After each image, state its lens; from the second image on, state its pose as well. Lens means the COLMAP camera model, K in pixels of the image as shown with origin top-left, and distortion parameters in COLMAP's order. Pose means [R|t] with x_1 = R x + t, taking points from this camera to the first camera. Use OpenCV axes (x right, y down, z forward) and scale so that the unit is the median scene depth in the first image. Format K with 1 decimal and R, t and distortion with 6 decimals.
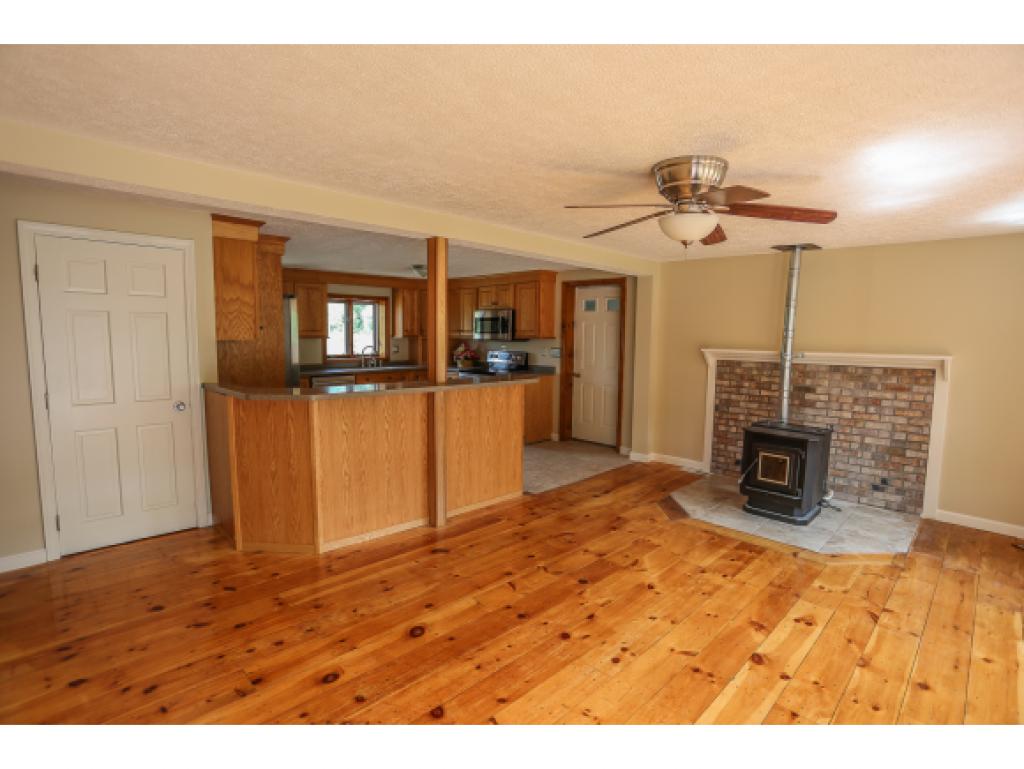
lens RADIAL K [[504.3, 0, 507.2], [0, 504.3, 384.9], [0, 0, 1]] dist [-0.079429, 0.034878]
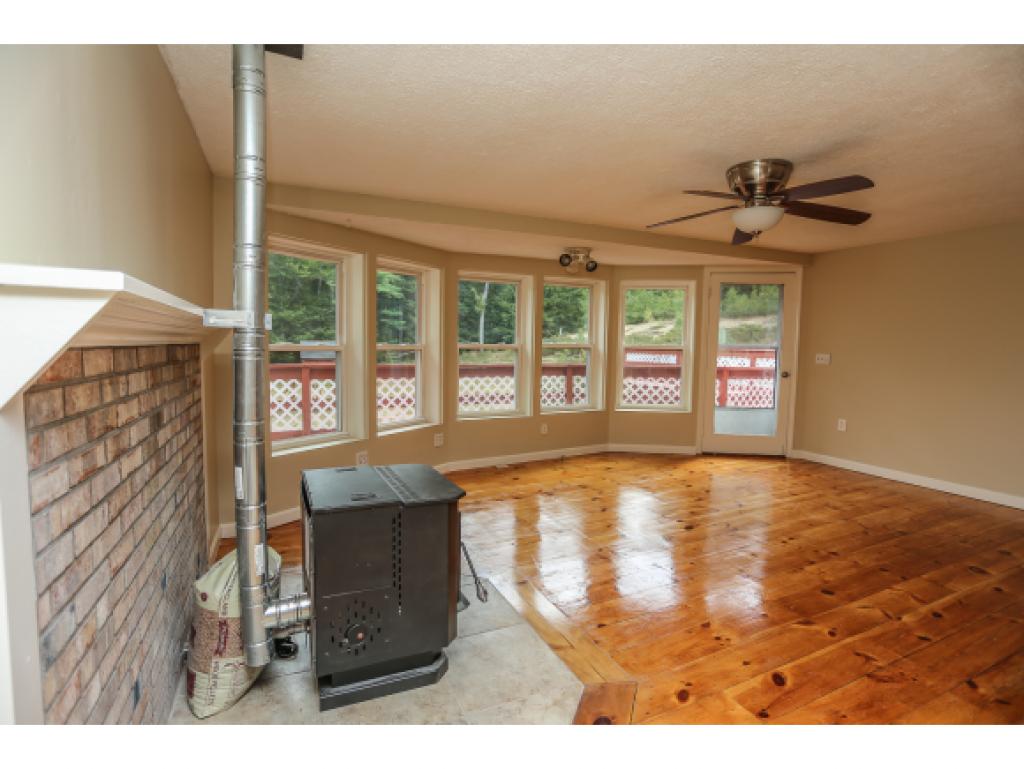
lens RADIAL K [[498.6, 0, 512.5], [0, 498.6, 387.7], [0, 0, 1]] dist [-0.081615, 0.033823]
pose [[-0.943251, -0.057805, 0.327012, 0.291326], [0.002743, 0.983344, 0.181735, -0.078176], [-0.332070, 0.172318, -0.927381, 1.318350]]
